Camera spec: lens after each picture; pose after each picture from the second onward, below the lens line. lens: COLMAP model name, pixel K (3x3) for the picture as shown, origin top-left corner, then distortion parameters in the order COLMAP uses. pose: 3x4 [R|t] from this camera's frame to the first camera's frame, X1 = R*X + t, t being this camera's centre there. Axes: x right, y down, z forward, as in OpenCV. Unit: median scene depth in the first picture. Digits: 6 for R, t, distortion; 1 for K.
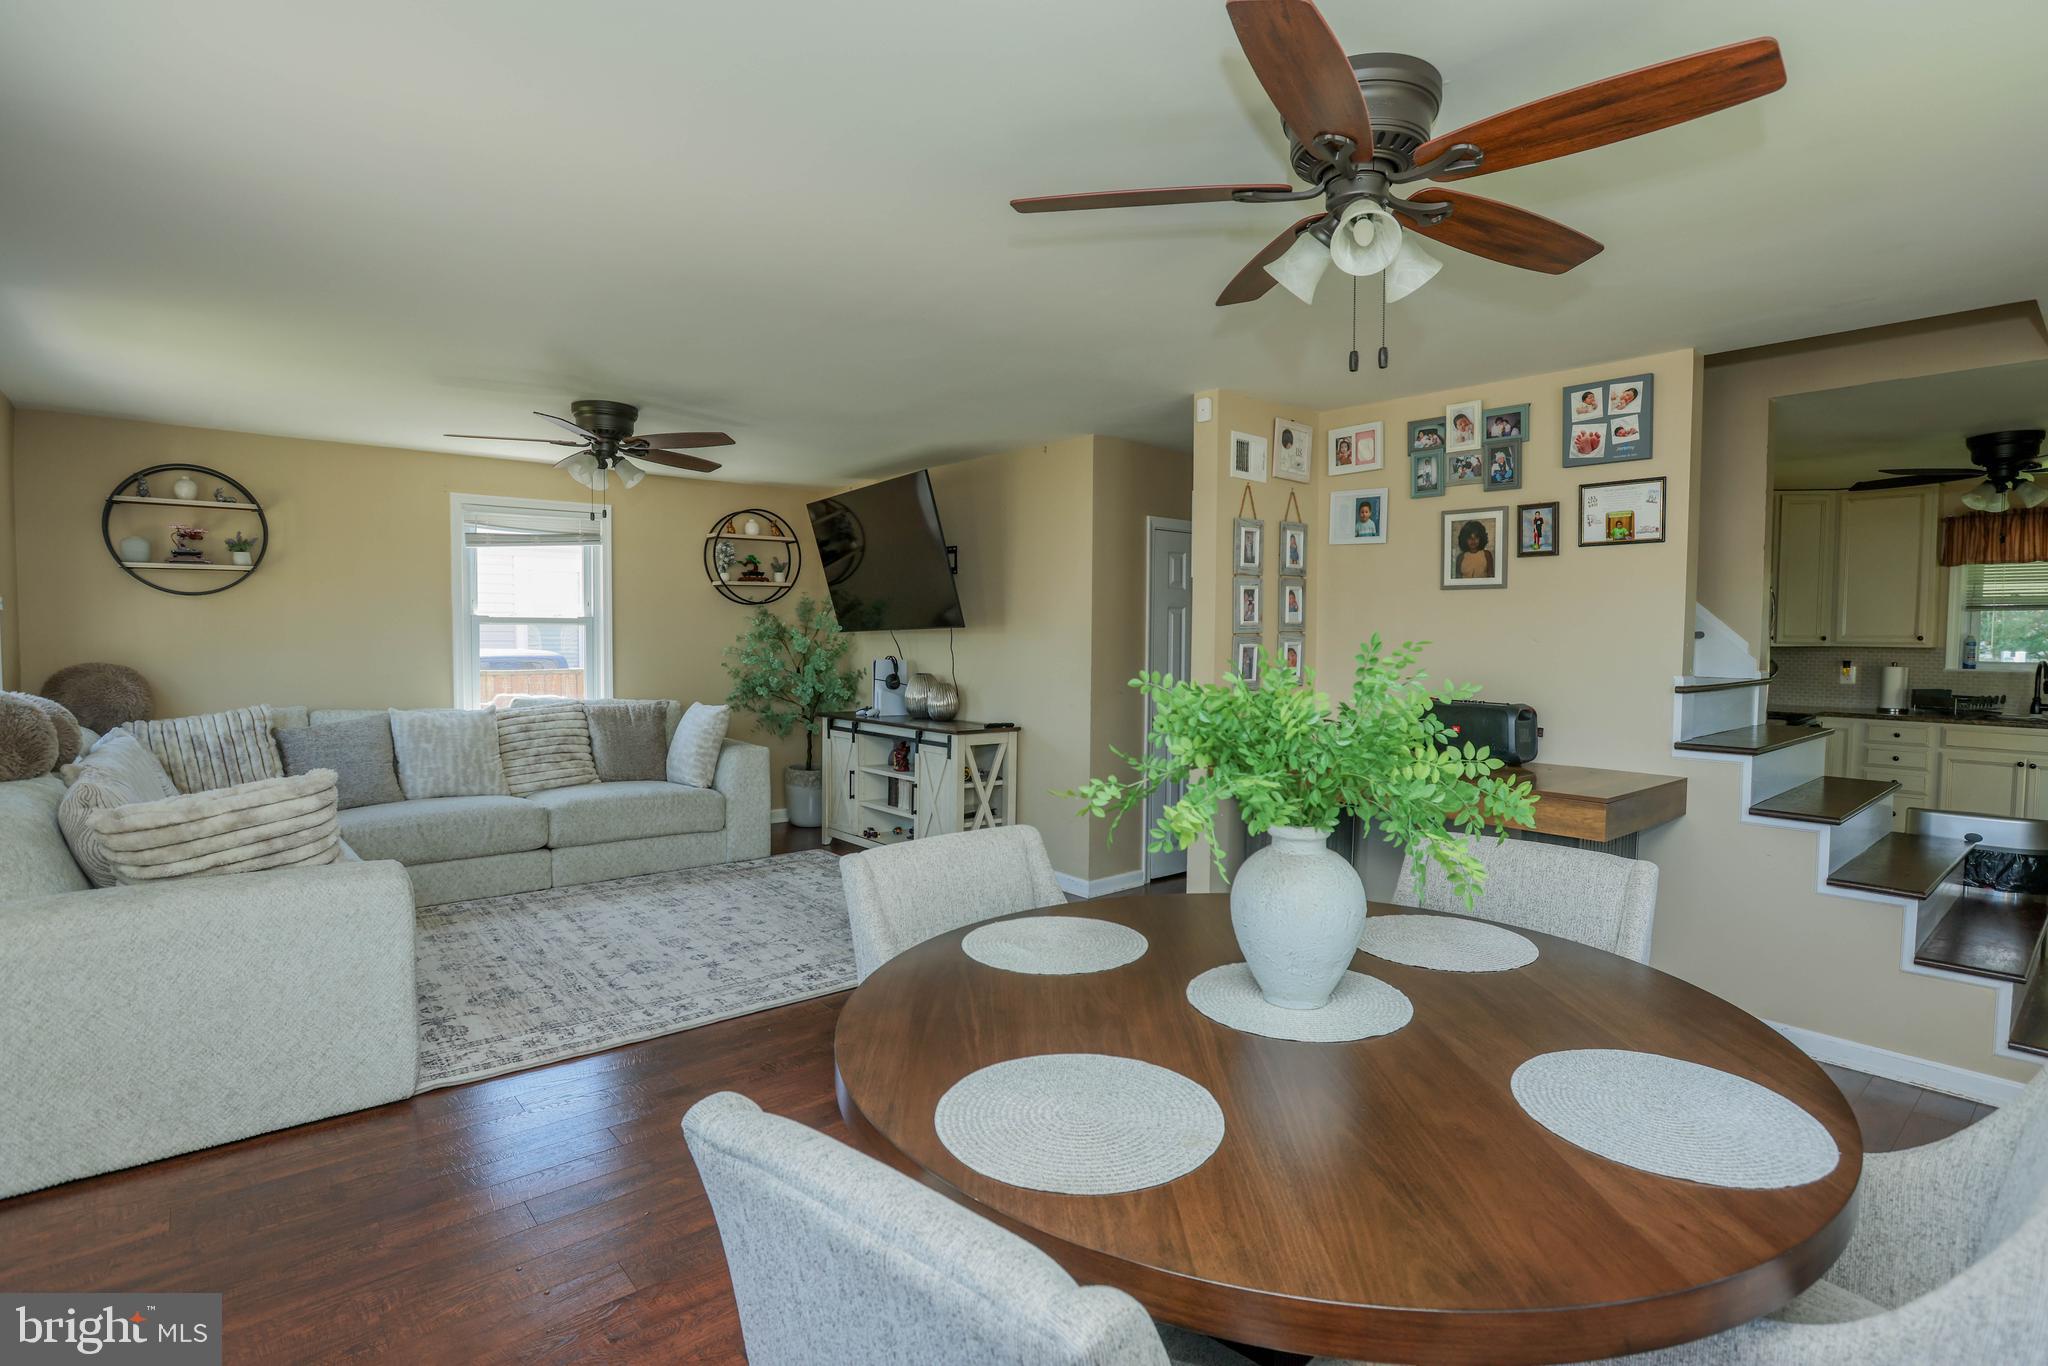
lens RADIAL K [[967.8, 0, 1061.6], [0, 967.8, 683.0], [0, 0, 1]] dist [-0.036924, 0.010221]
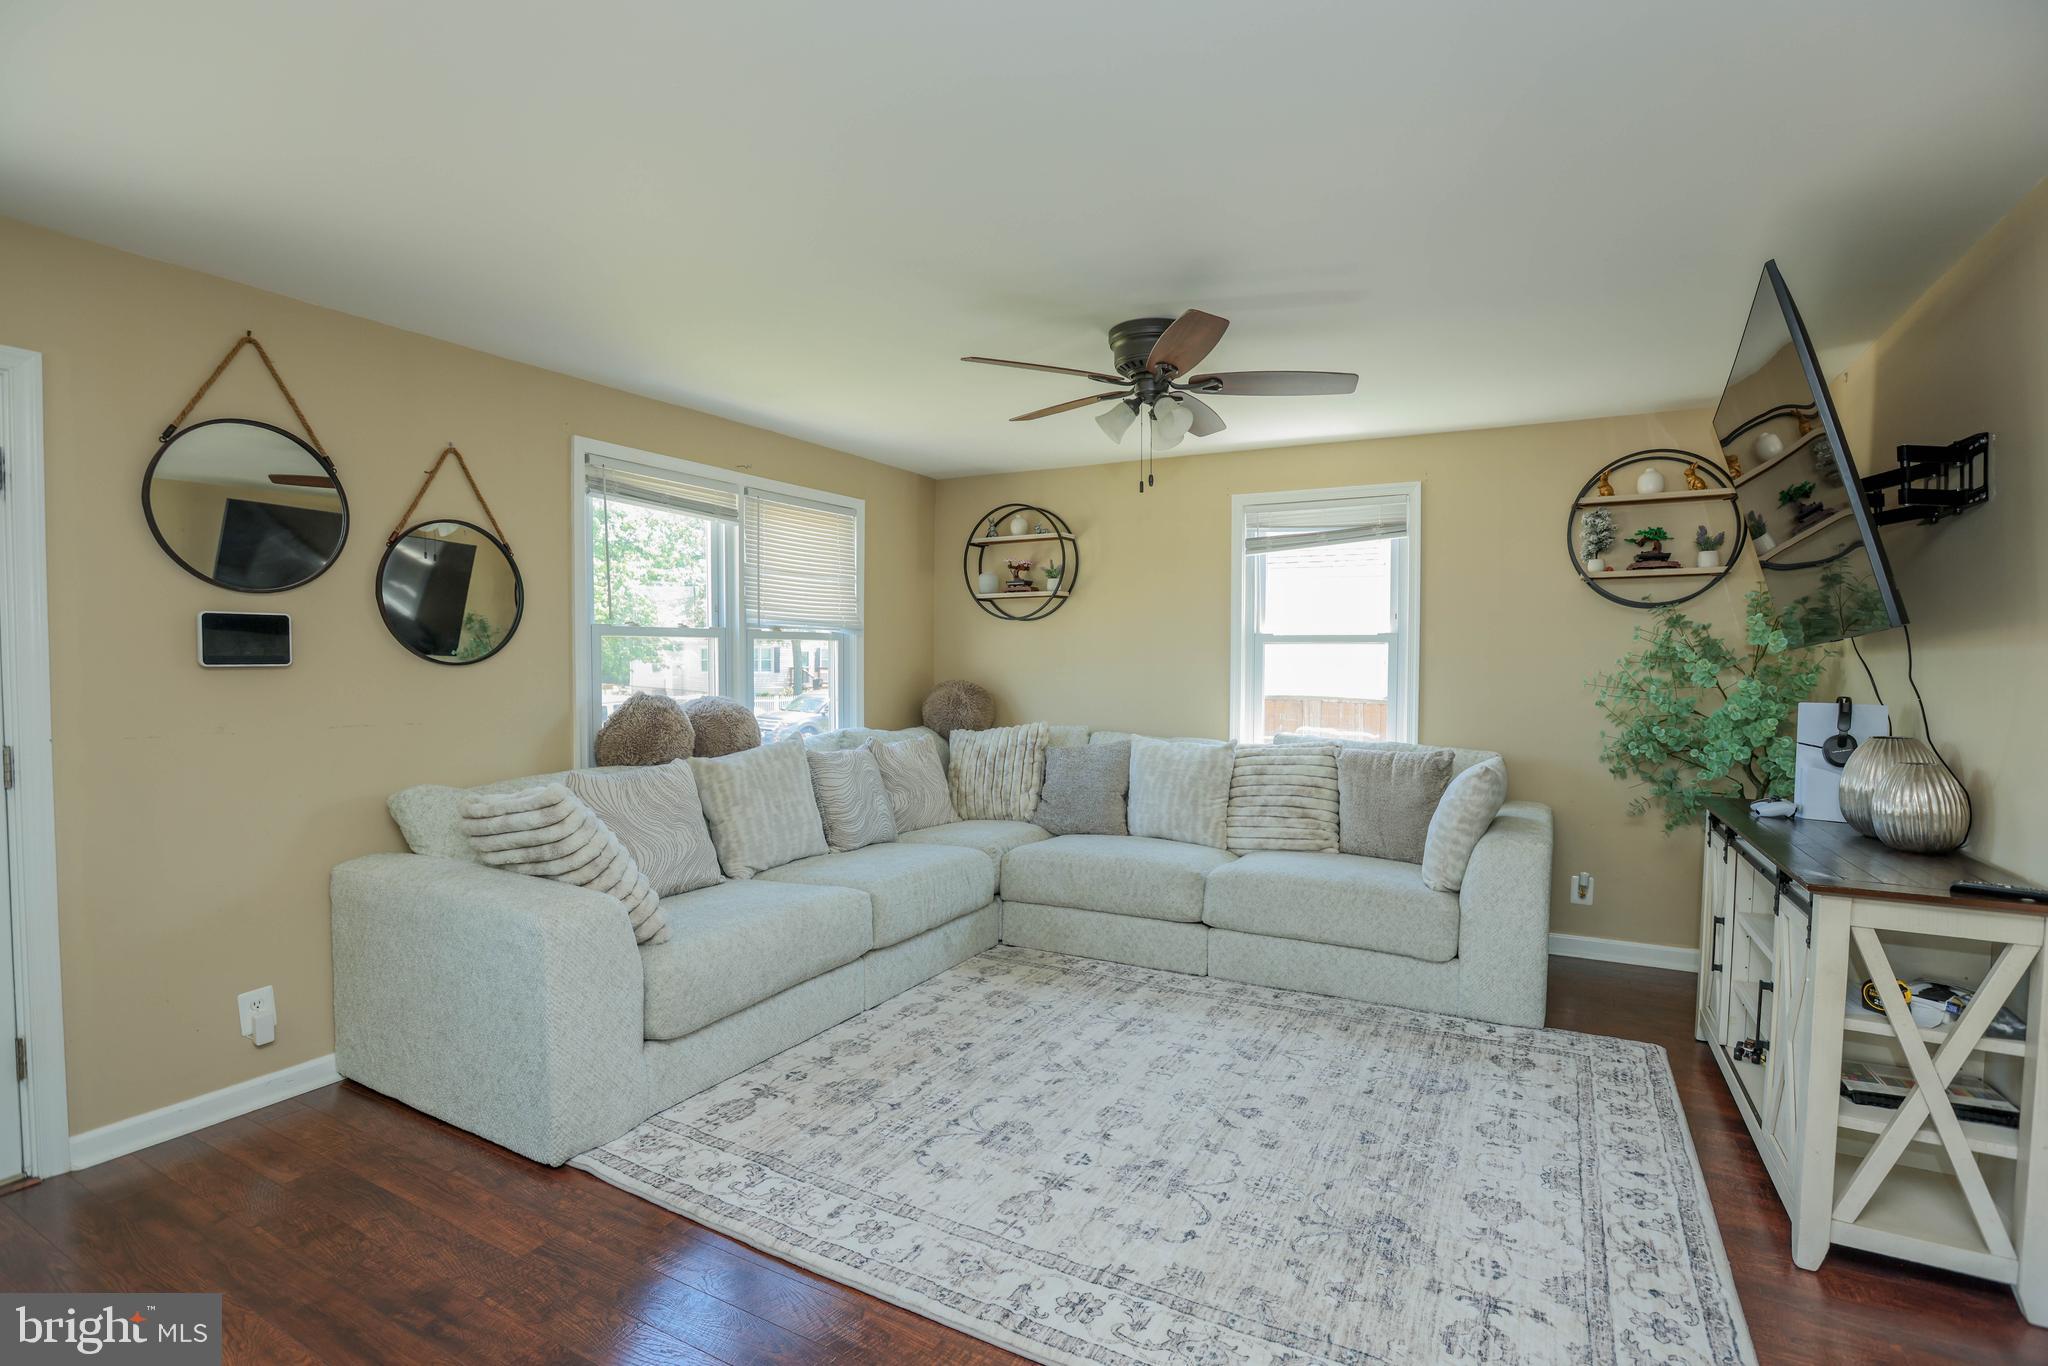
lens RADIAL K [[967.8, 0, 1013.3], [0, 967.8, 693.1], [0, 0, 1]] dist [-0.036924, 0.010221]
pose [[0.347617, 0.025784, -0.937282, 0.150968], [-0.050455, 0.998688, 0.008761, -0.016955], [0.936278, 0.044245, 0.348462, 0.591484]]
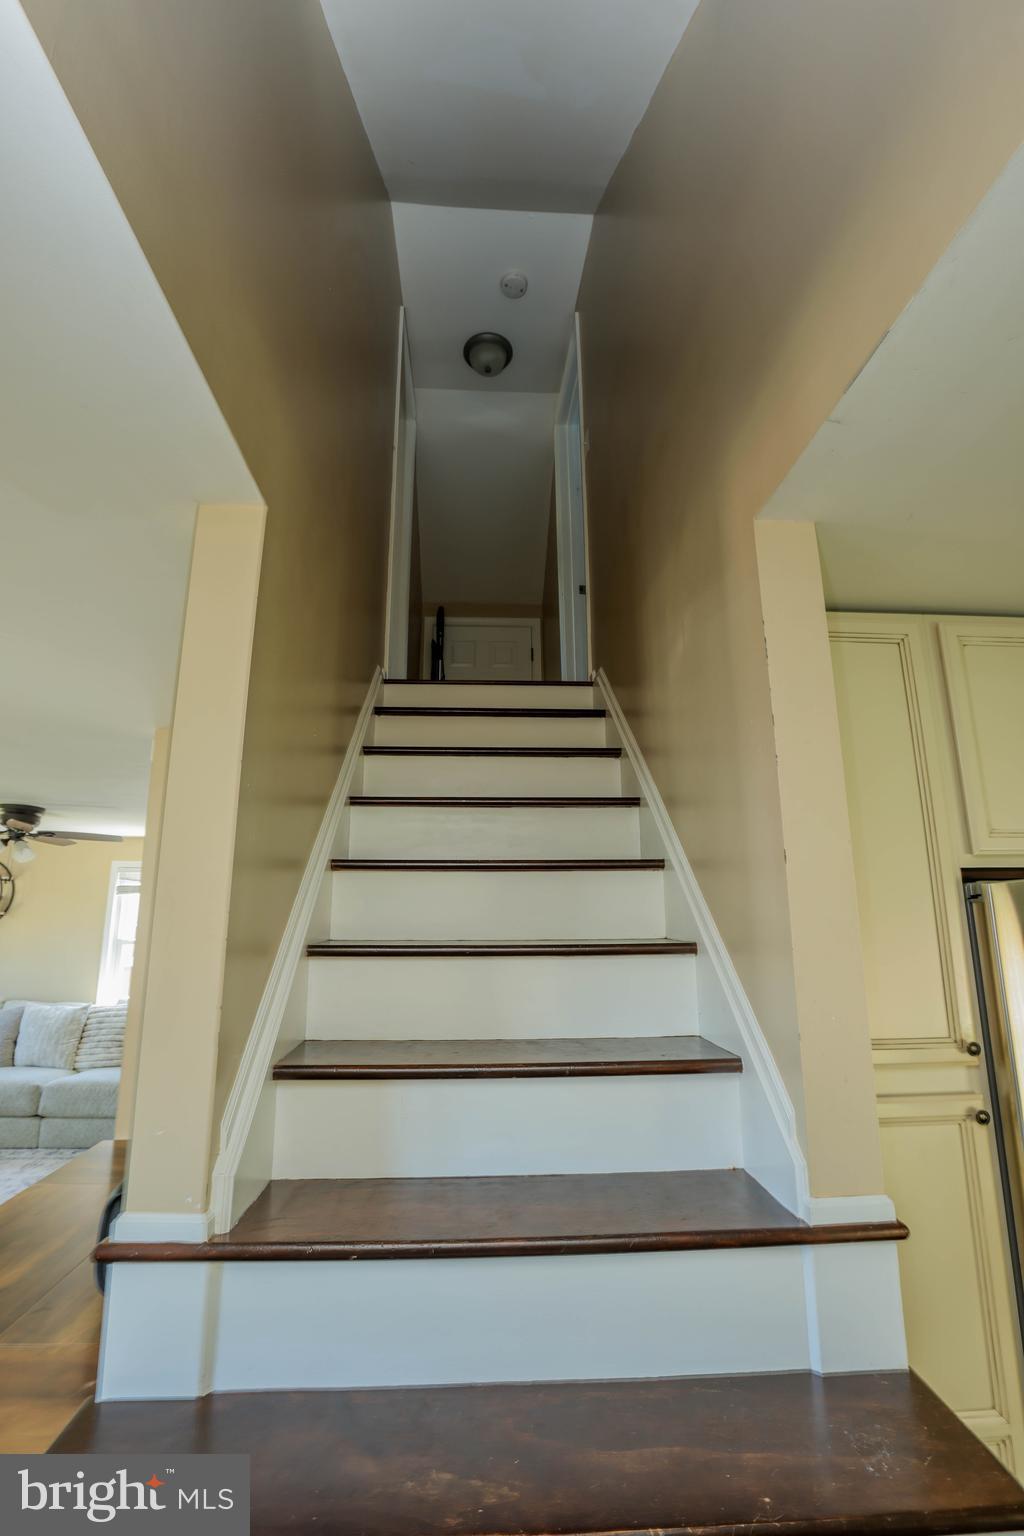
lens RADIAL K [[674.0, 0, 498.6], [0, 674.0, 761.8], [0, 0, 1]] dist [-0.028247, 0.000285]
pose [[0.793145, -0.146763, -0.591085, 0.662018], [-0.020044, 0.963715, -0.266181, -0.086291], [0.608702, 0.222968, 0.761424, 0.583446]]
